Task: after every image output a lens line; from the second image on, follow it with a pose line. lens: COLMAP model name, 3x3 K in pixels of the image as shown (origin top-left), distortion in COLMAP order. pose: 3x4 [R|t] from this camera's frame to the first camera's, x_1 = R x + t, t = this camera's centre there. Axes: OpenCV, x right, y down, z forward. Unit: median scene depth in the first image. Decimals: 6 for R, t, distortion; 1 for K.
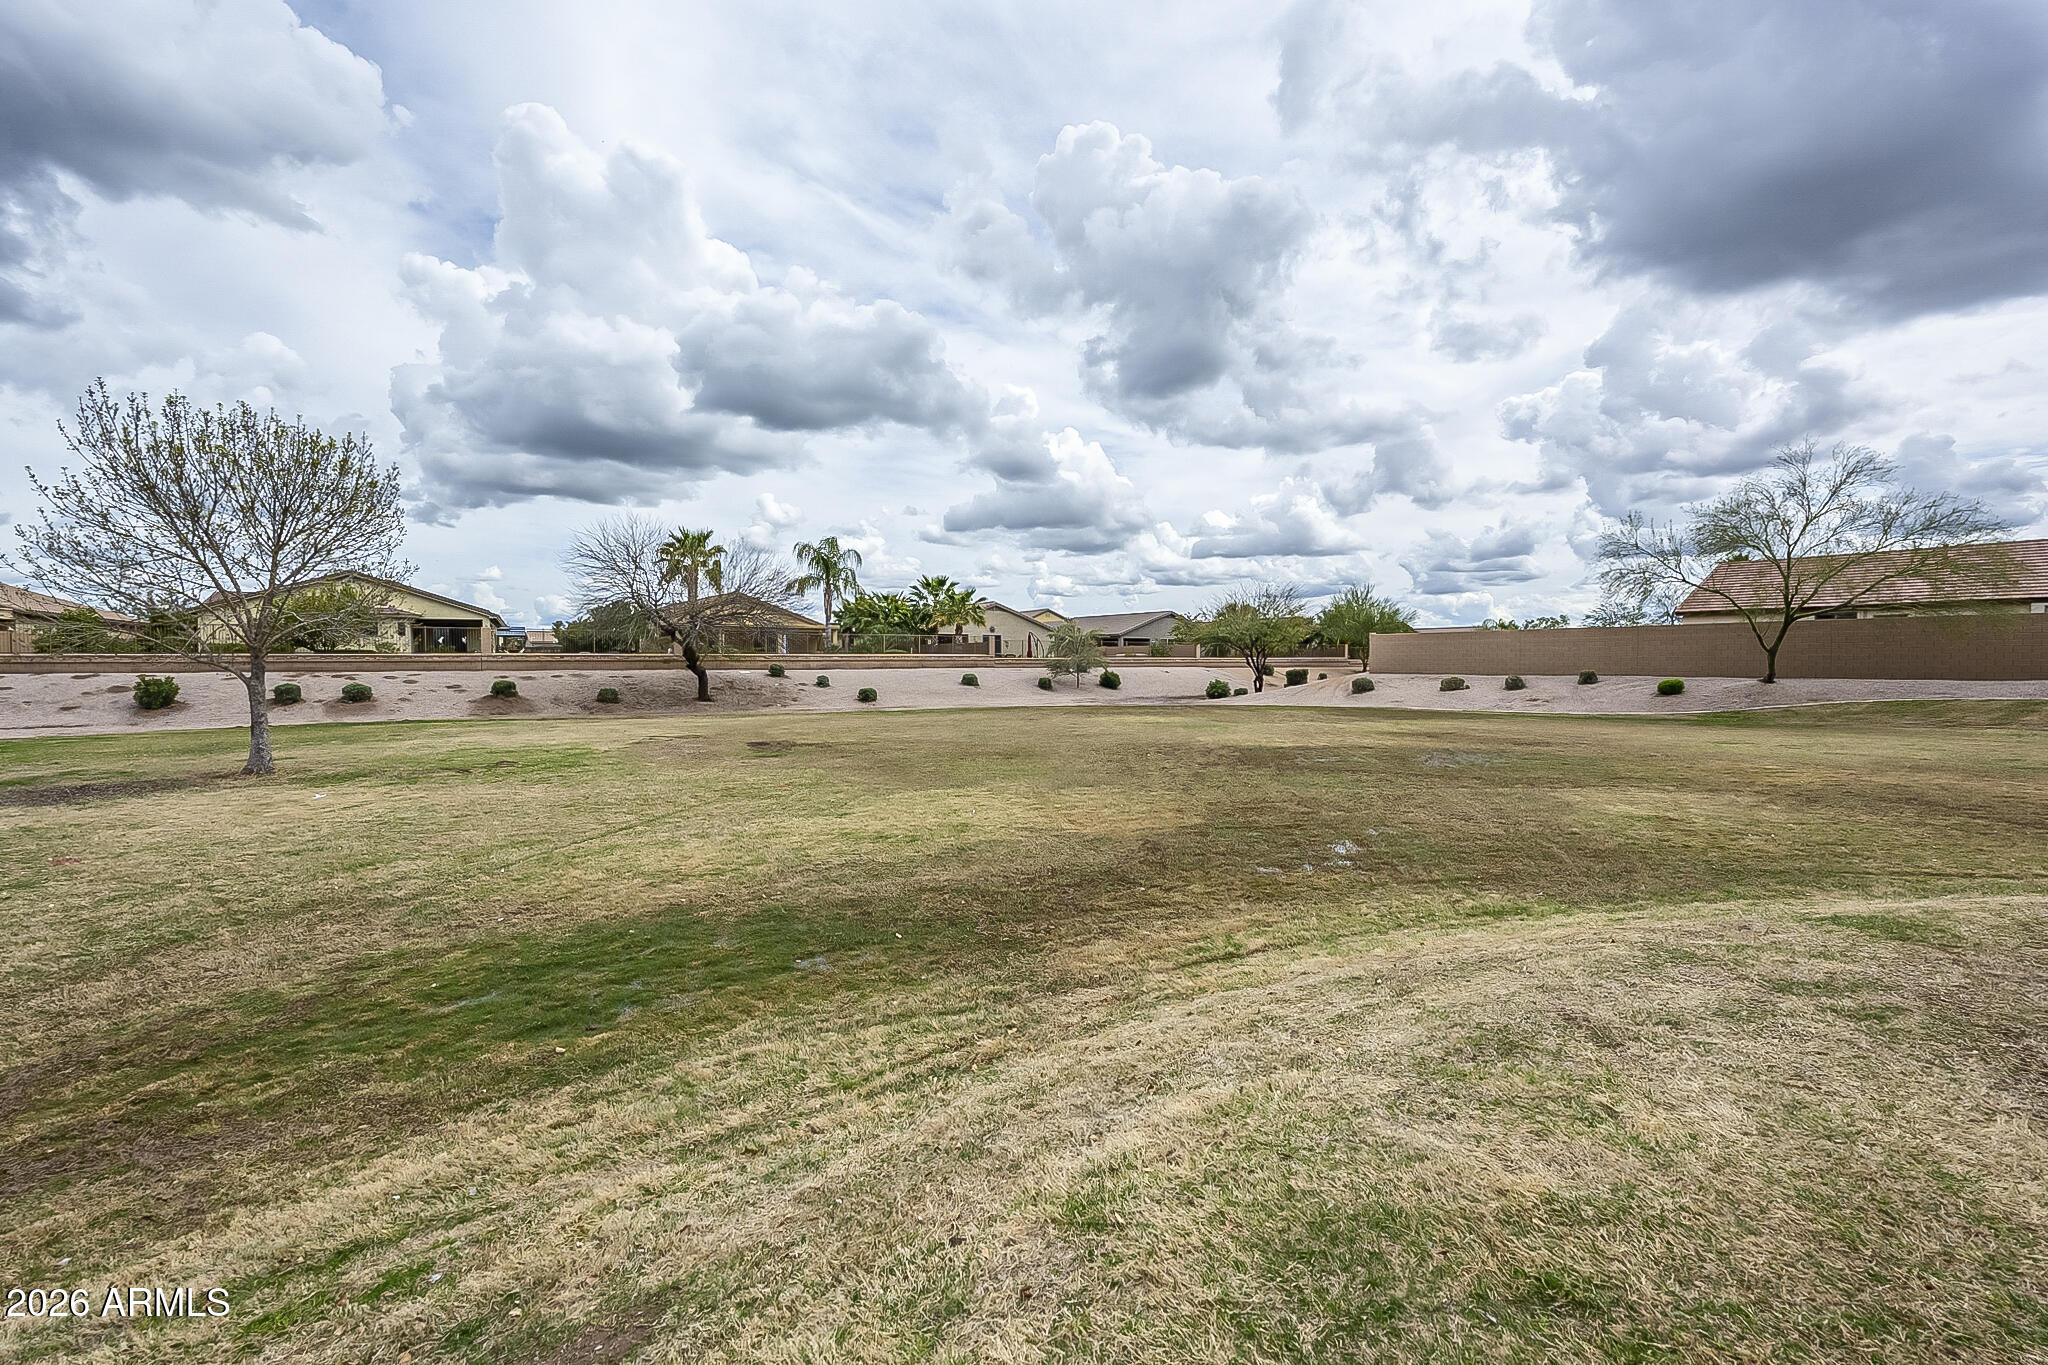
lens RADIAL K [[902.6, 0, 1024.0], [0, 902.6, 682.5], [0, 0, 1]] dist [-0.001477, 0.000237]
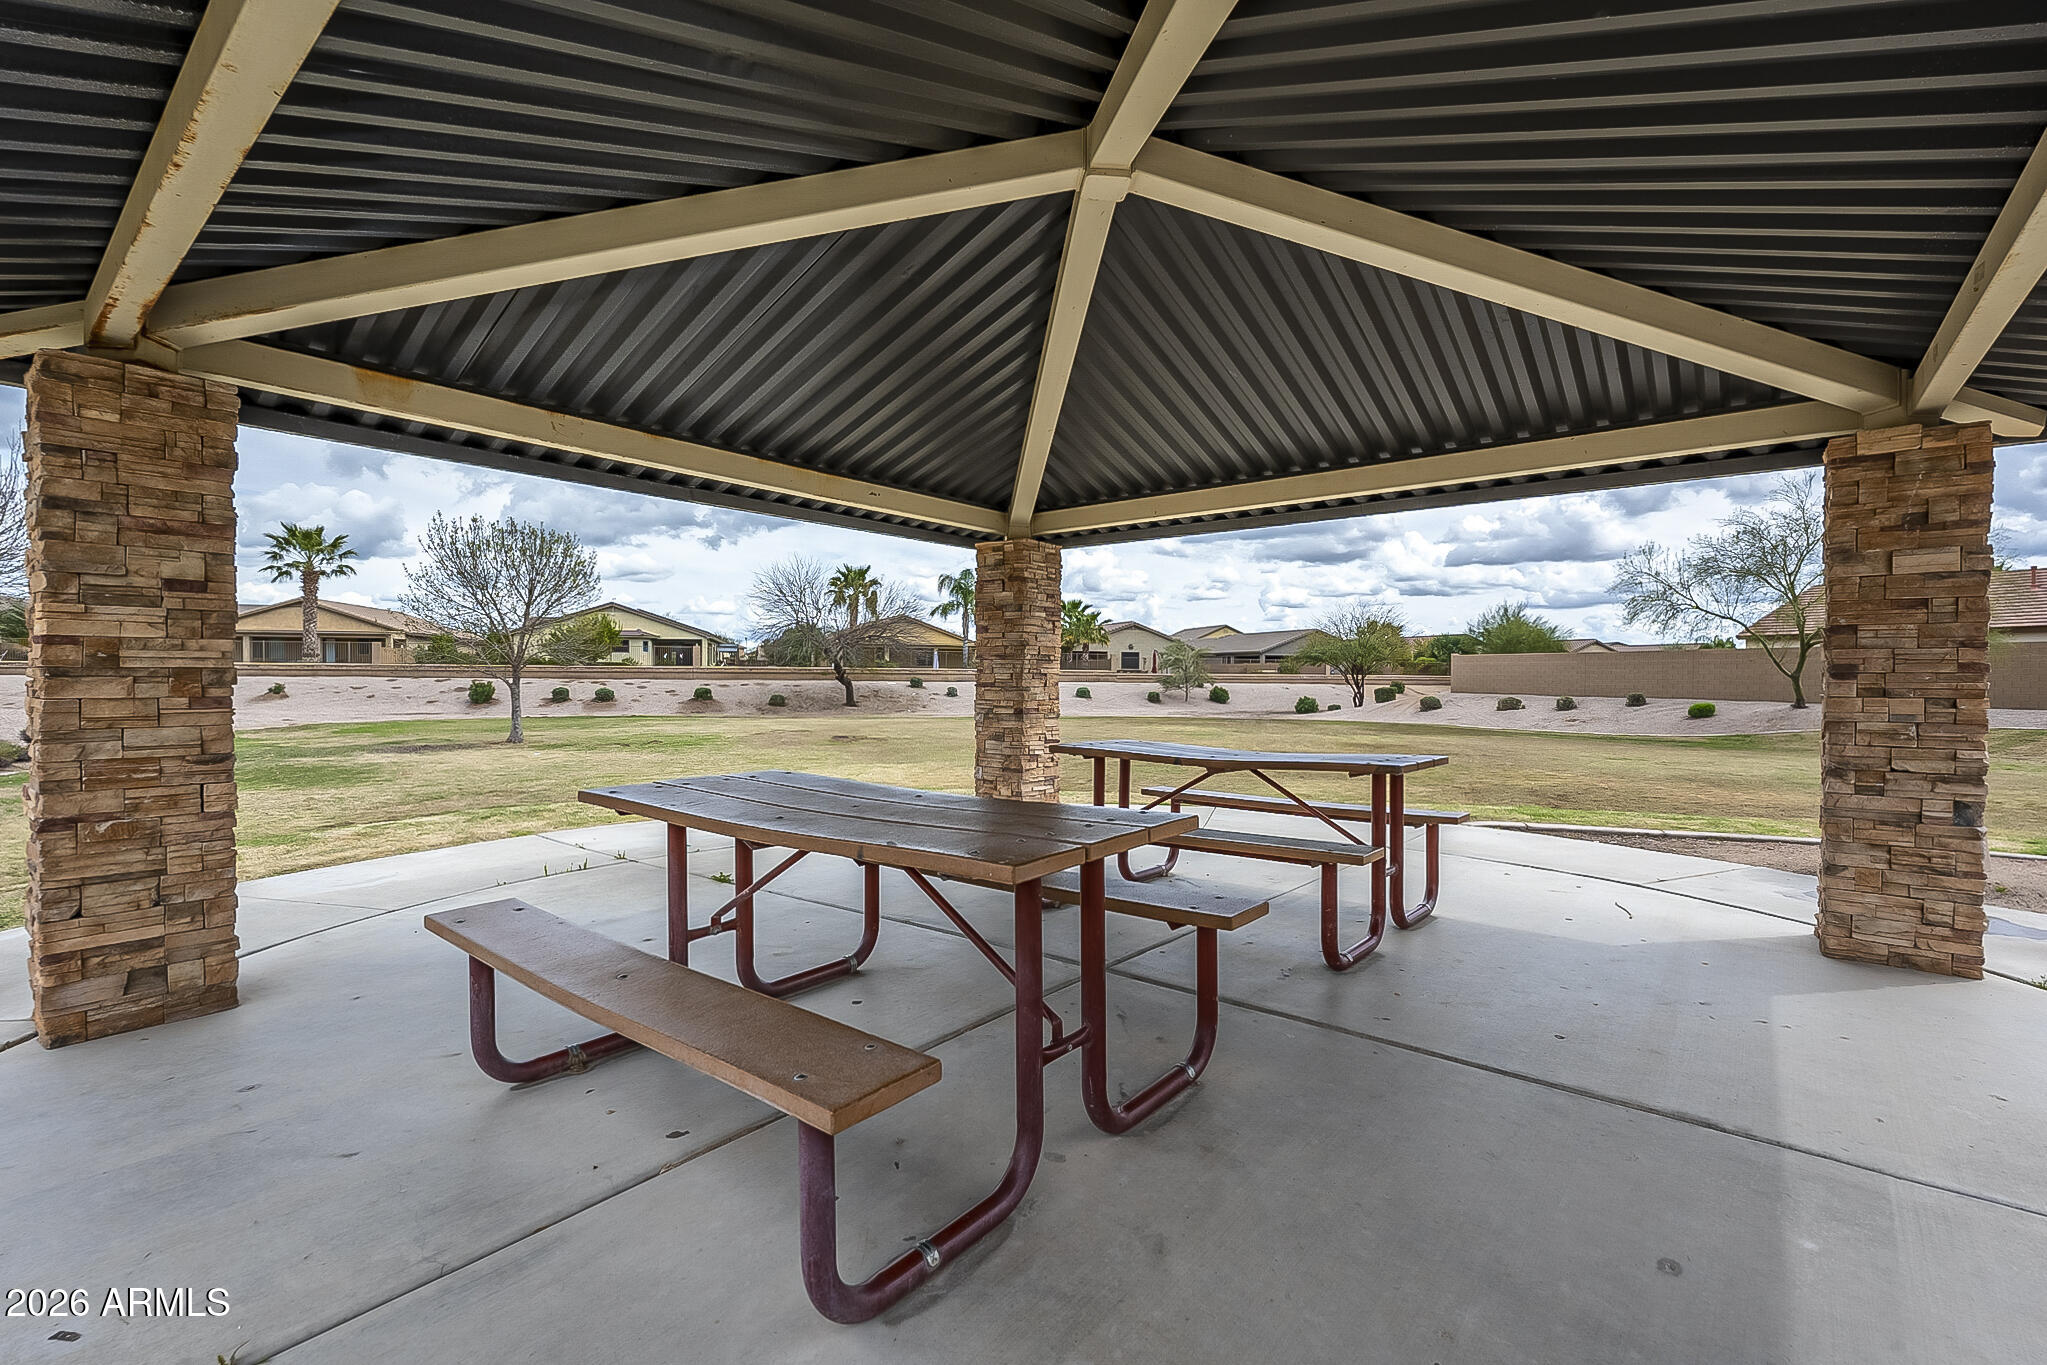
lens RADIAL K [[902.2, 0, 1023.5], [0, 902.2, 682.5], [0, 0, 1]] dist [-0.001477, 0.000237]
pose [[0.969822, 0.013284, -0.243453, 0.163402], [-0.016528, 0.999800, -0.011285, -0.001694], [0.243254, 0.014968, 0.969847, -0.134229]]
